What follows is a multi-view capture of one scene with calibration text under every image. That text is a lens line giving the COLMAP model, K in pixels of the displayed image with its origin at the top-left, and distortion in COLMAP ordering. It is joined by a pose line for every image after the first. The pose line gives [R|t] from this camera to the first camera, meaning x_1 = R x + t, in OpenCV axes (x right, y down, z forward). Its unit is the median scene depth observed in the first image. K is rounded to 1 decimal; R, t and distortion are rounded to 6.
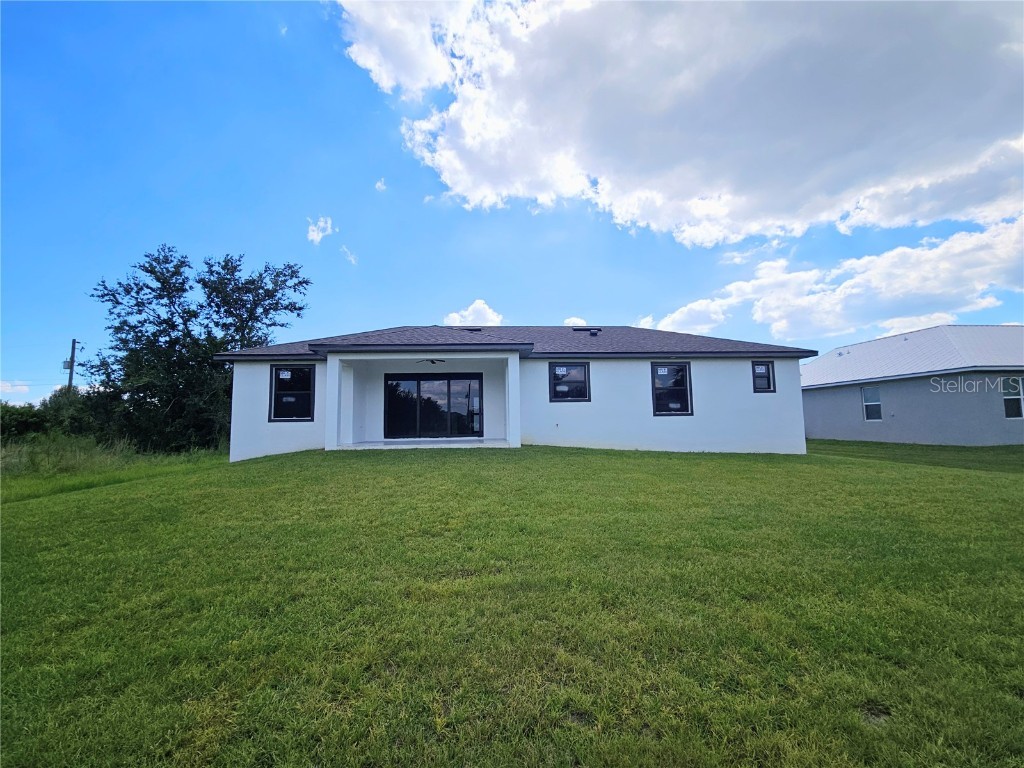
lens RADIAL K [[416.0, 0, 514.2], [0, 416.0, 395.9], [0, 0, 1]] dist [0.013031, -0.008002]
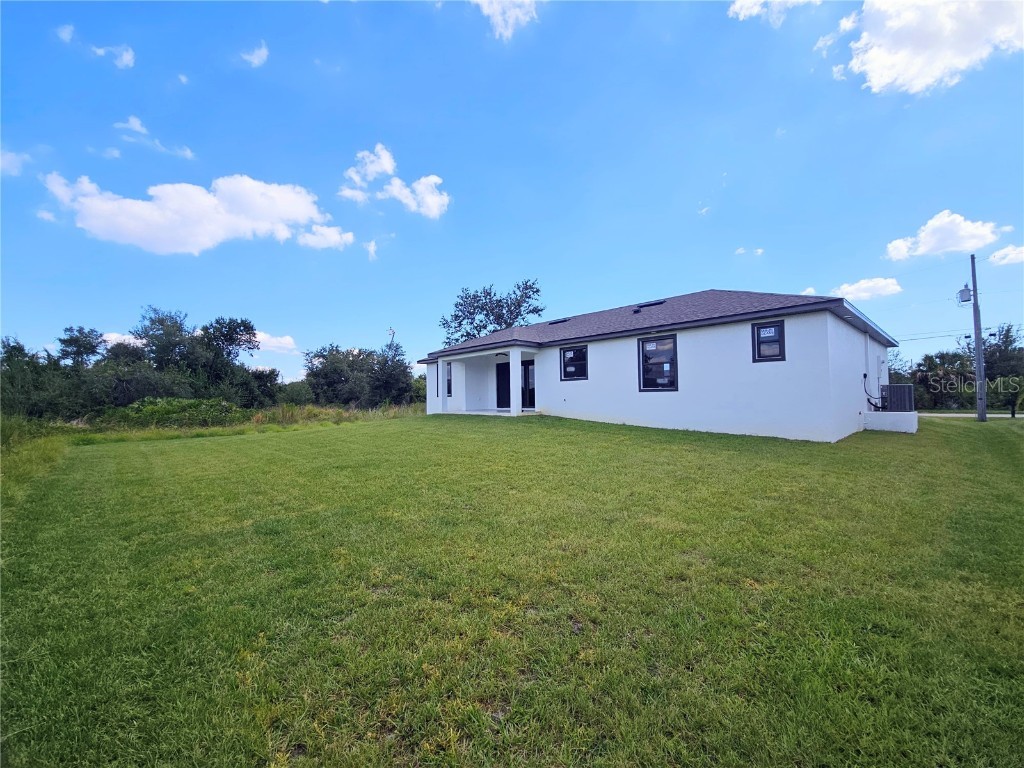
lens RADIAL K [[416.0, 0, 514.2], [0, 416.0, 395.9], [0, 0, 1]] dist [0.013031, -0.008002]
pose [[0.646140, 0.000006, -0.763219, 0.894760], [0.057832, 0.997125, 0.048969, -0.009293], [0.761025, -0.075779, 0.644282, 0.102523]]
